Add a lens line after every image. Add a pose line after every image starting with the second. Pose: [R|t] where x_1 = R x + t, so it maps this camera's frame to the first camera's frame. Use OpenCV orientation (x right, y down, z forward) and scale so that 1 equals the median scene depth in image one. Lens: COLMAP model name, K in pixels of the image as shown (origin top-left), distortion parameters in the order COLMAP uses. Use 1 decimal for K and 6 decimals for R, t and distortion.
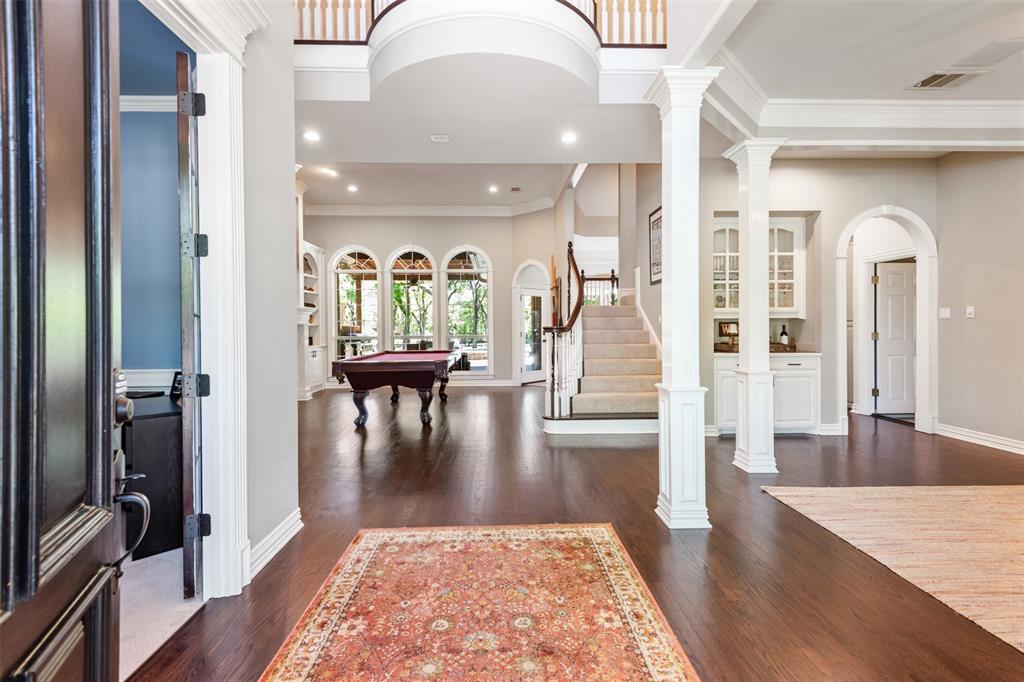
lens RADIAL K [[460.1, 0, 508.8], [0, 460.1, 327.2], [0, 0, 1]] dist [0.004863, -0.000273]
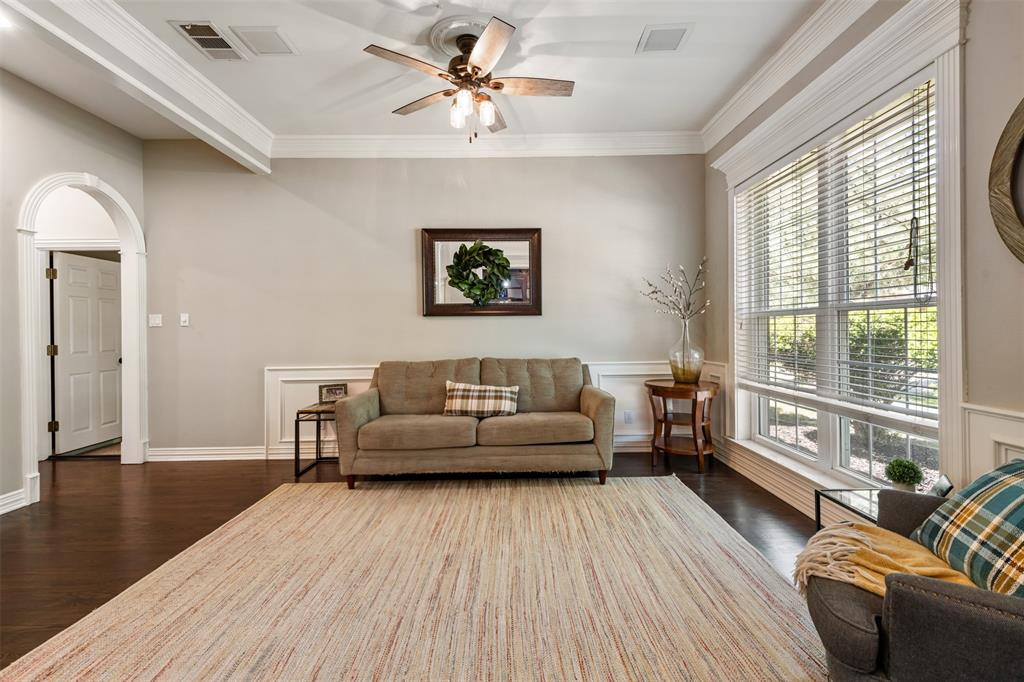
lens RADIAL K [[460.1, 0, 508.7], [0, 460.1, 329.3], [0, 0, 1]] dist [0.004863, -0.000273]
pose [[0.010987, 0.006447, 0.999919, 0.082460], [0.013782, 0.999883, -0.006598, 0.001367], [-0.999845, 0.013853, 0.010897, 0.336087]]
